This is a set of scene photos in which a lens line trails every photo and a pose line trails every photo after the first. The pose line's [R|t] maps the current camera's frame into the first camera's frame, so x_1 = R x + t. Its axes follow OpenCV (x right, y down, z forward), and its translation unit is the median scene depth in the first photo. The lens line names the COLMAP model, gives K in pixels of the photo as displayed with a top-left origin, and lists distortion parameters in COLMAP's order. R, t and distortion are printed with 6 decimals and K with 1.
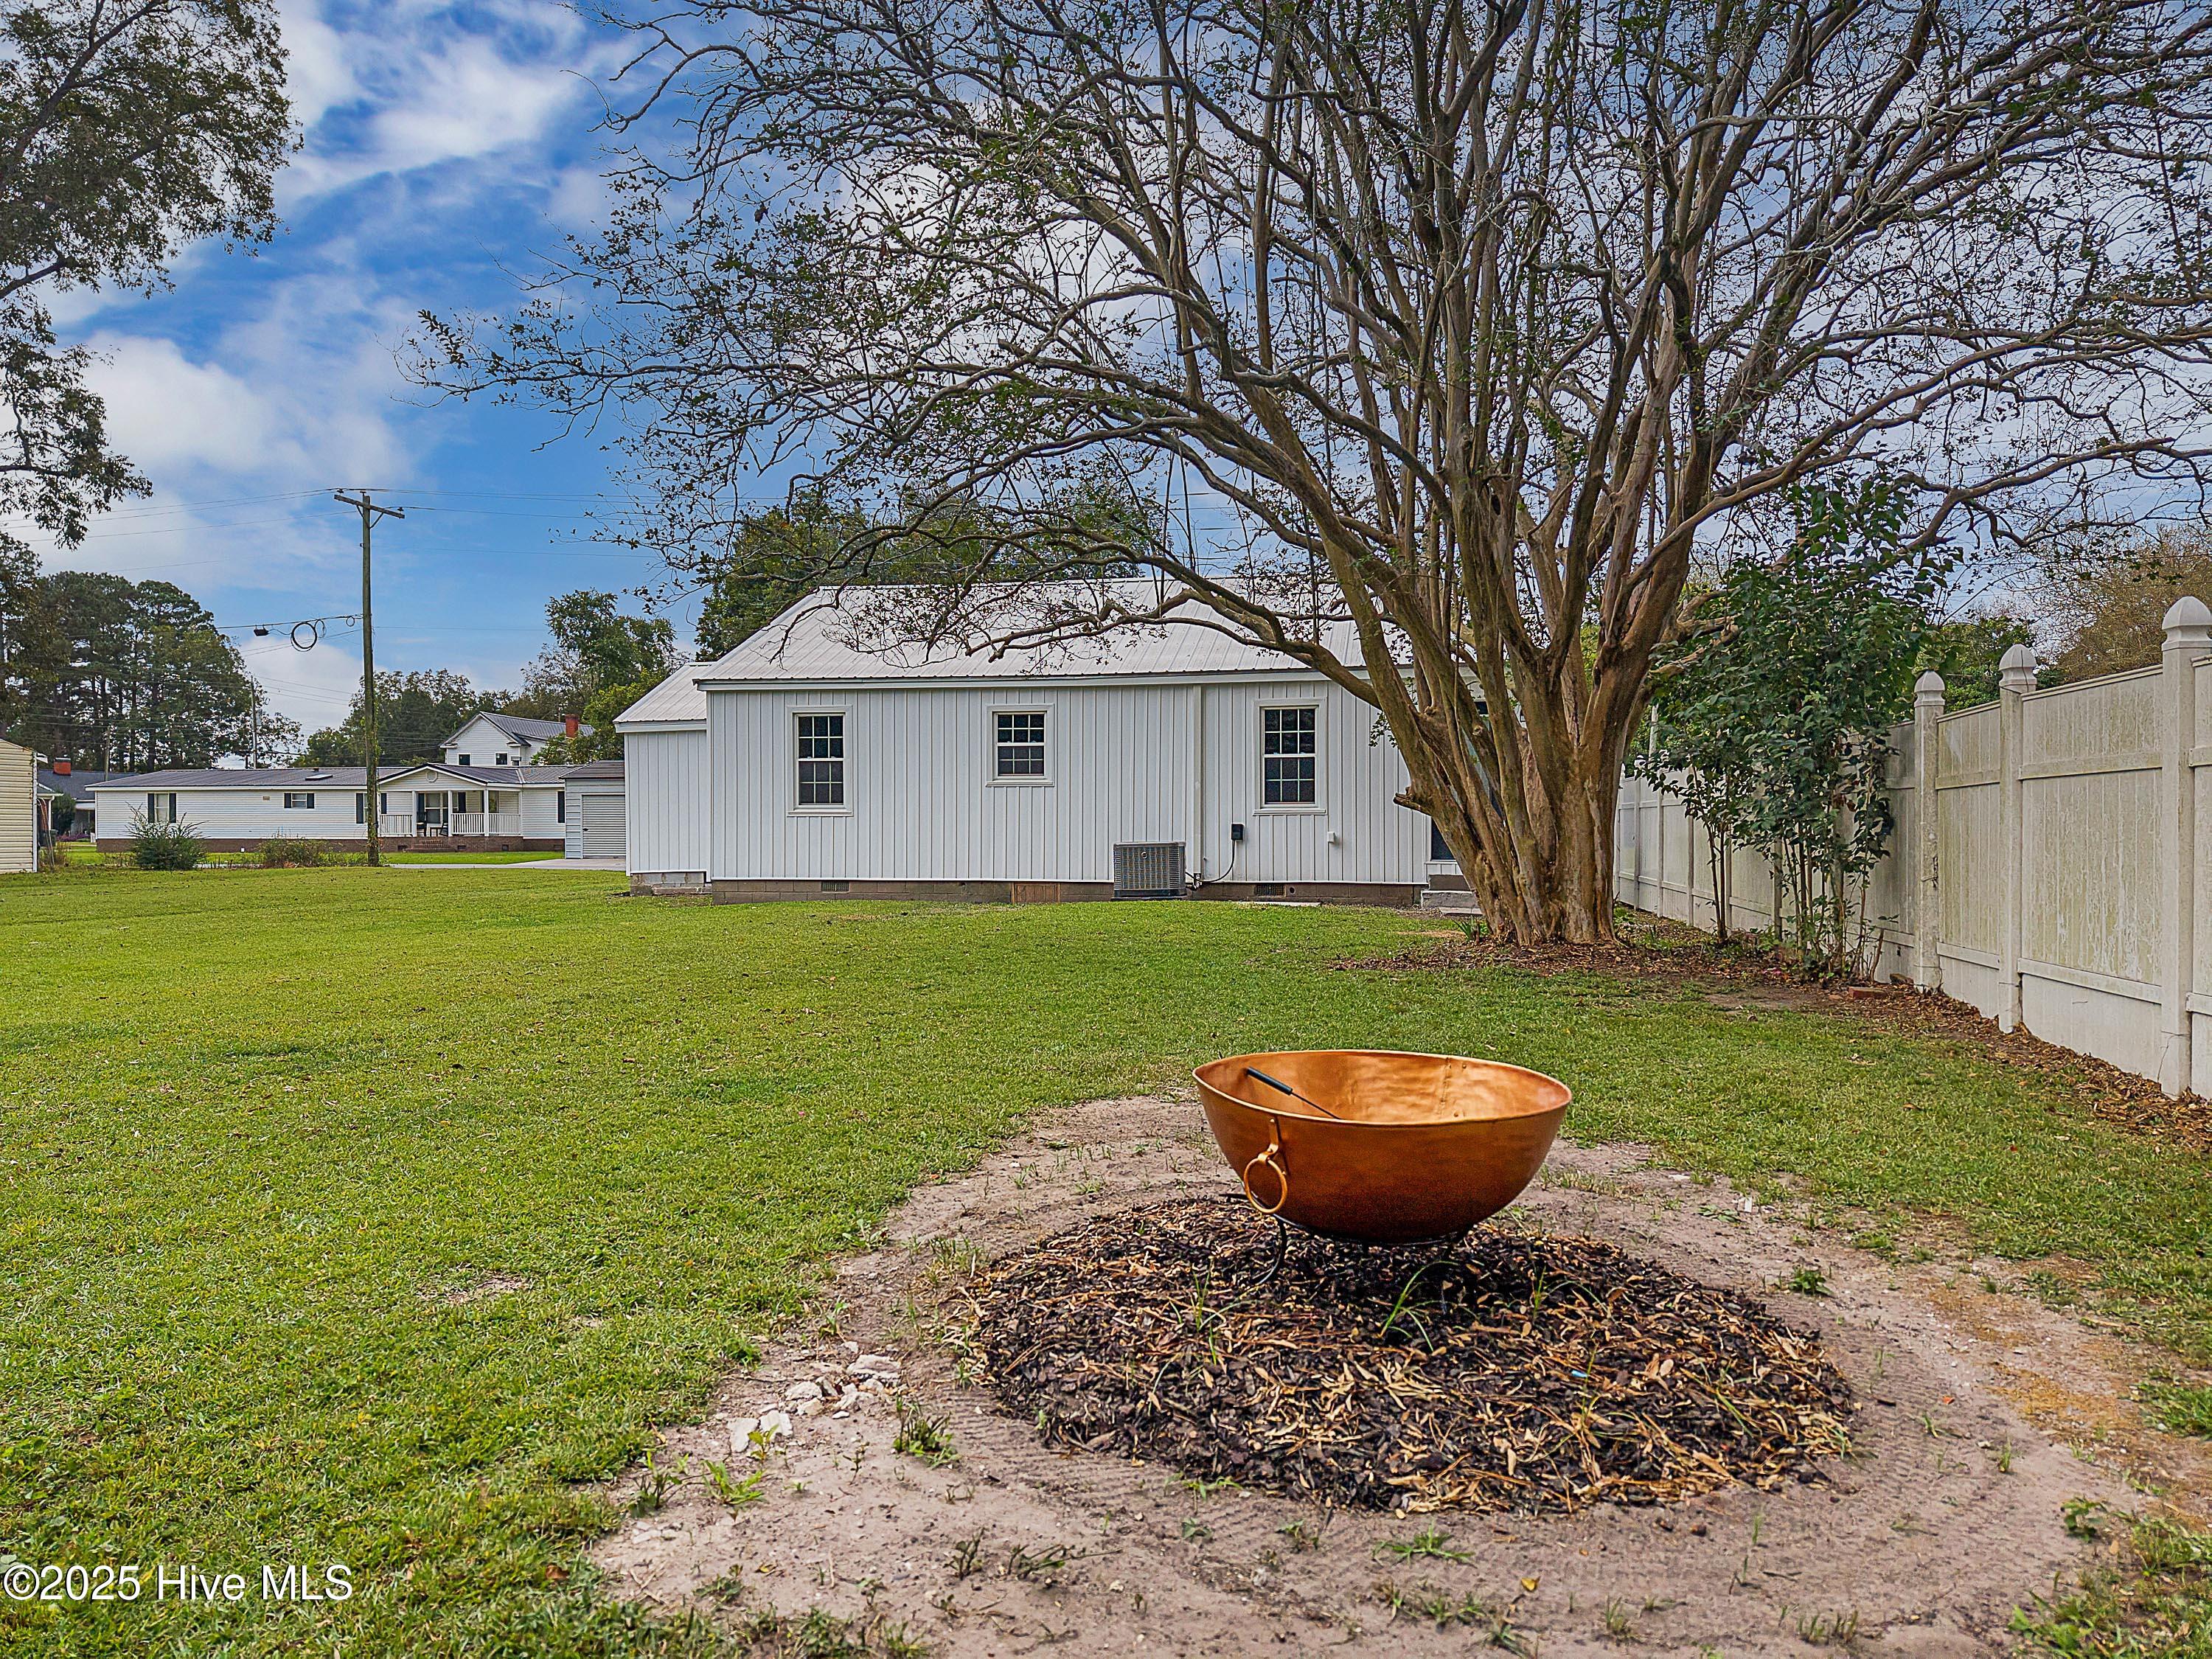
lens RADIAL K [[1465.2, 0, 1097.9], [0, 1465.2, 828.3], [0, 0, 1]] dist [0.076075, -0.133021]
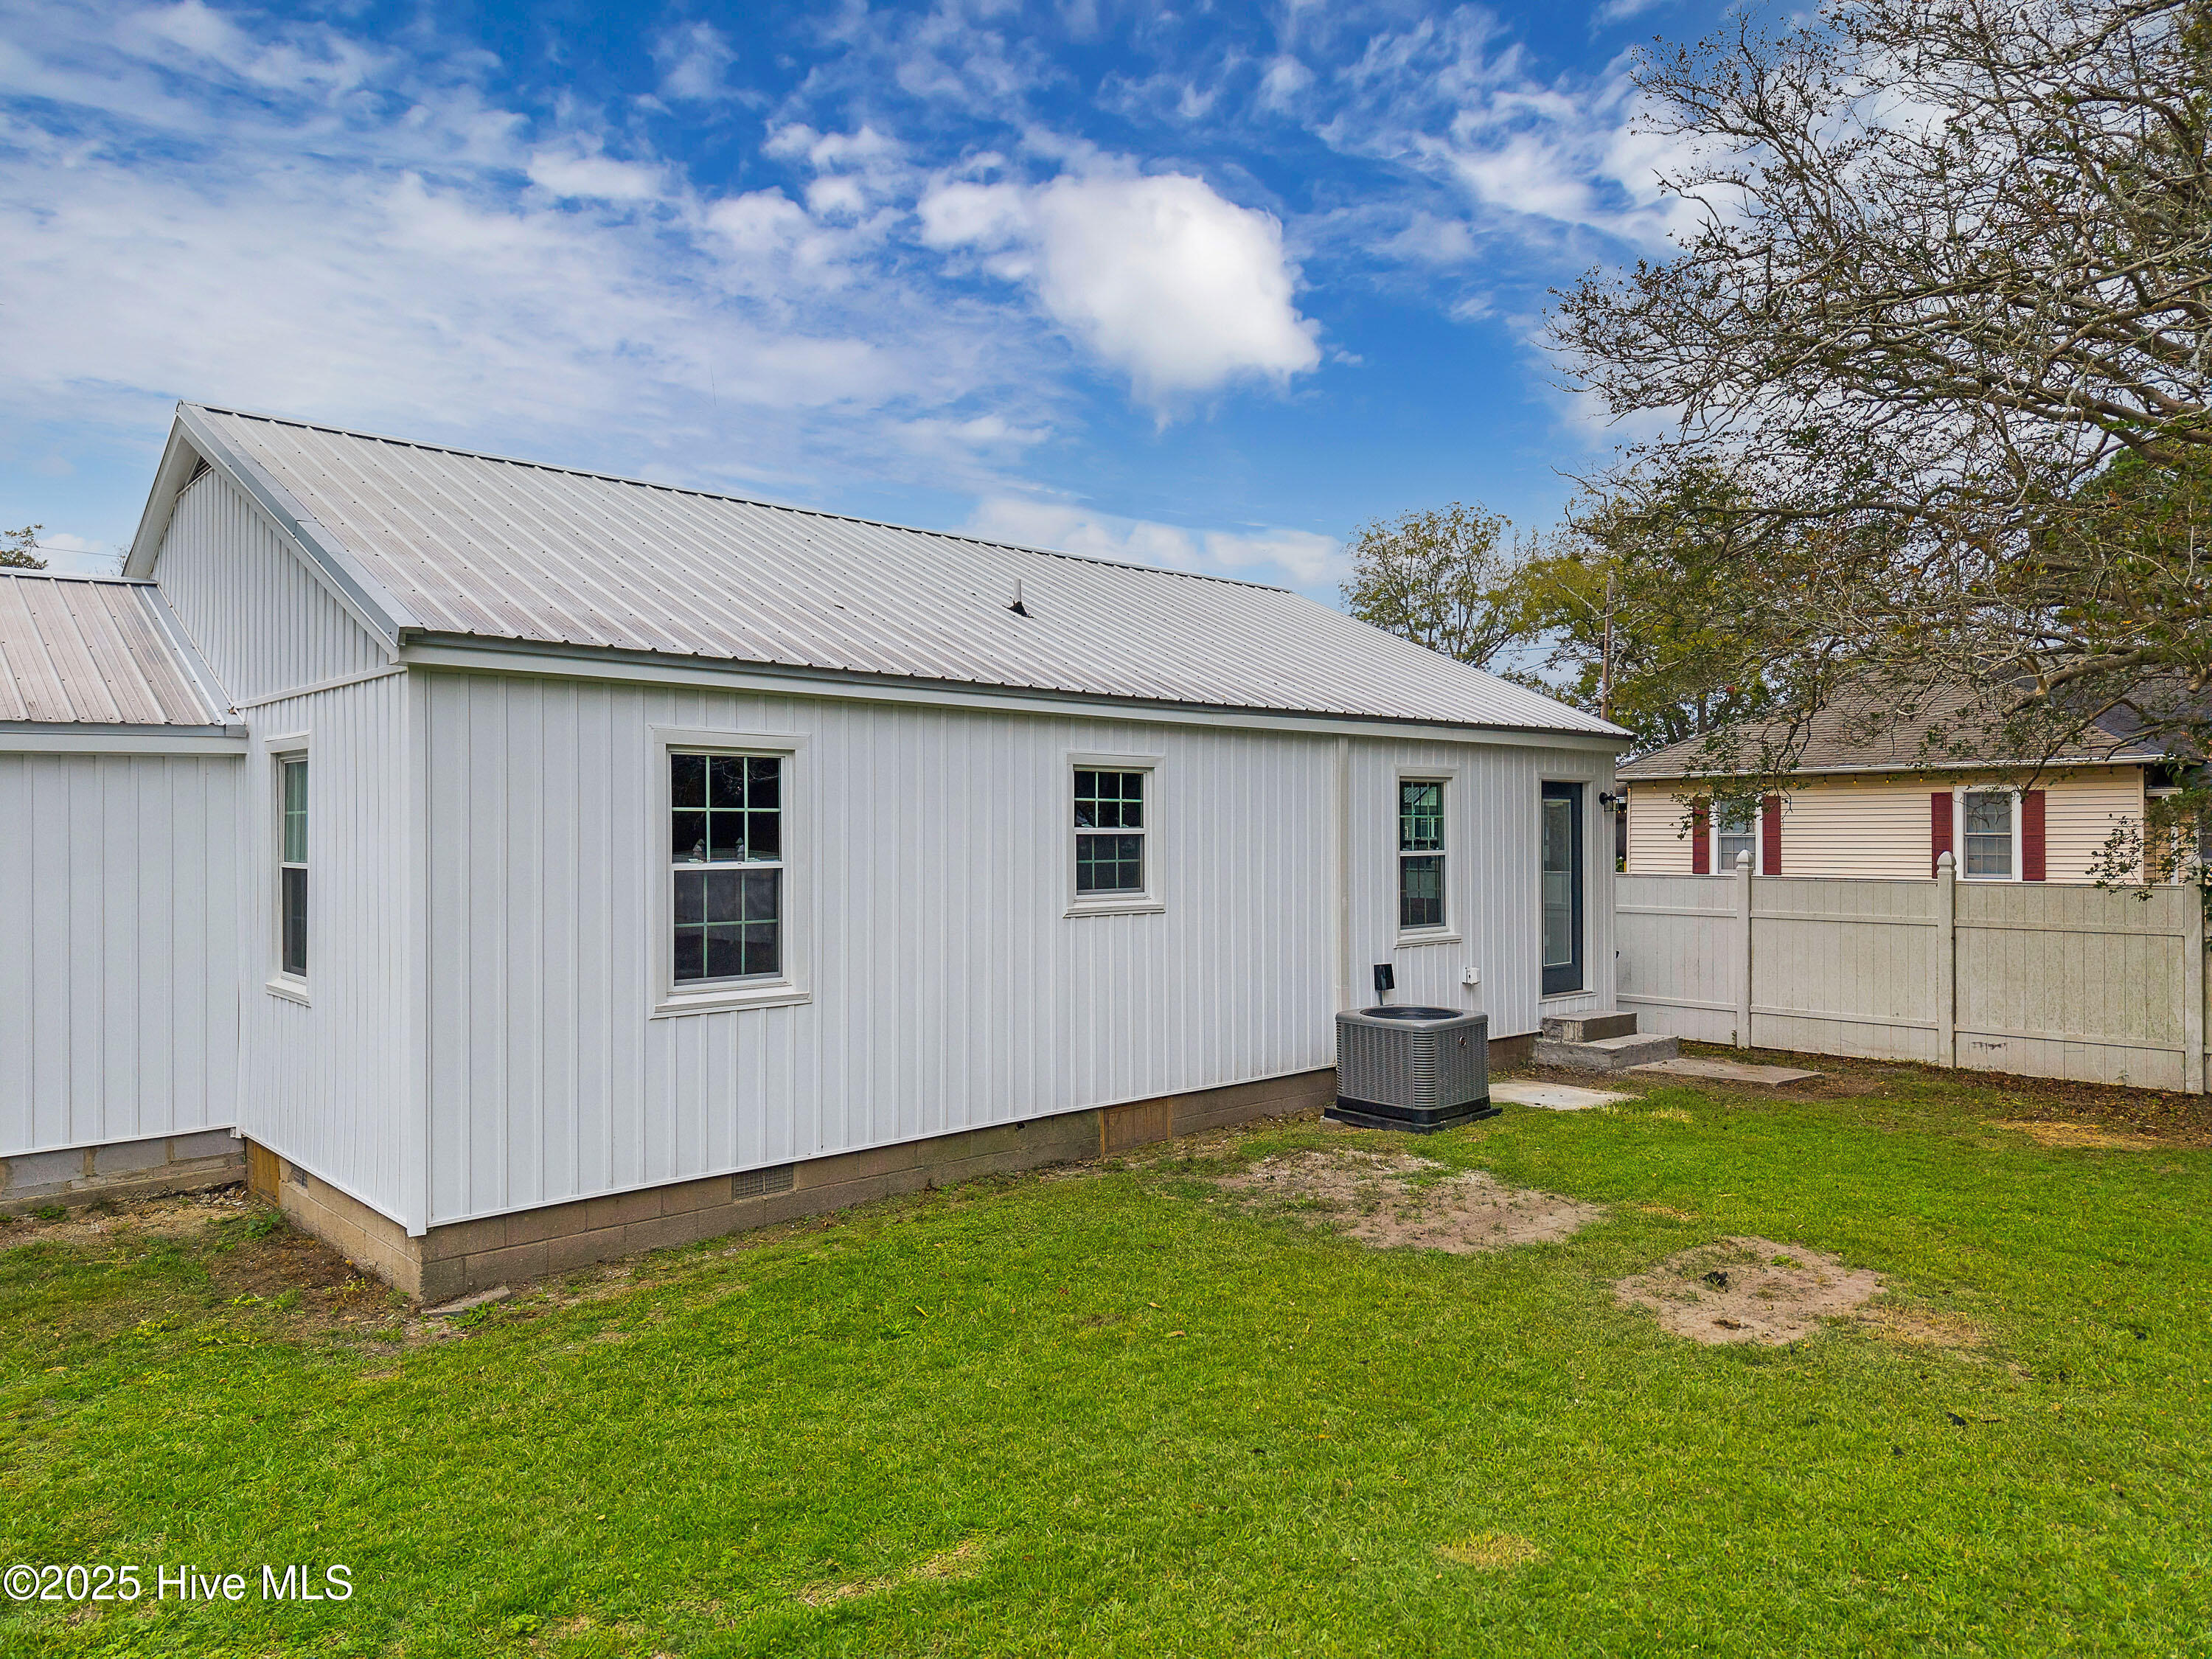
lens RADIAL K [[1465.2, 0, 1097.9], [0, 1465.2, 828.3], [0, 0, 1]] dist [0.076075, -0.133021]
pose [[0.580122, -0.001748, 0.814527, -0.466193], [0.000626, 0.999998, 0.001701, -0.058977], [-0.814529, -0.000477, 0.580123, 0.708780]]
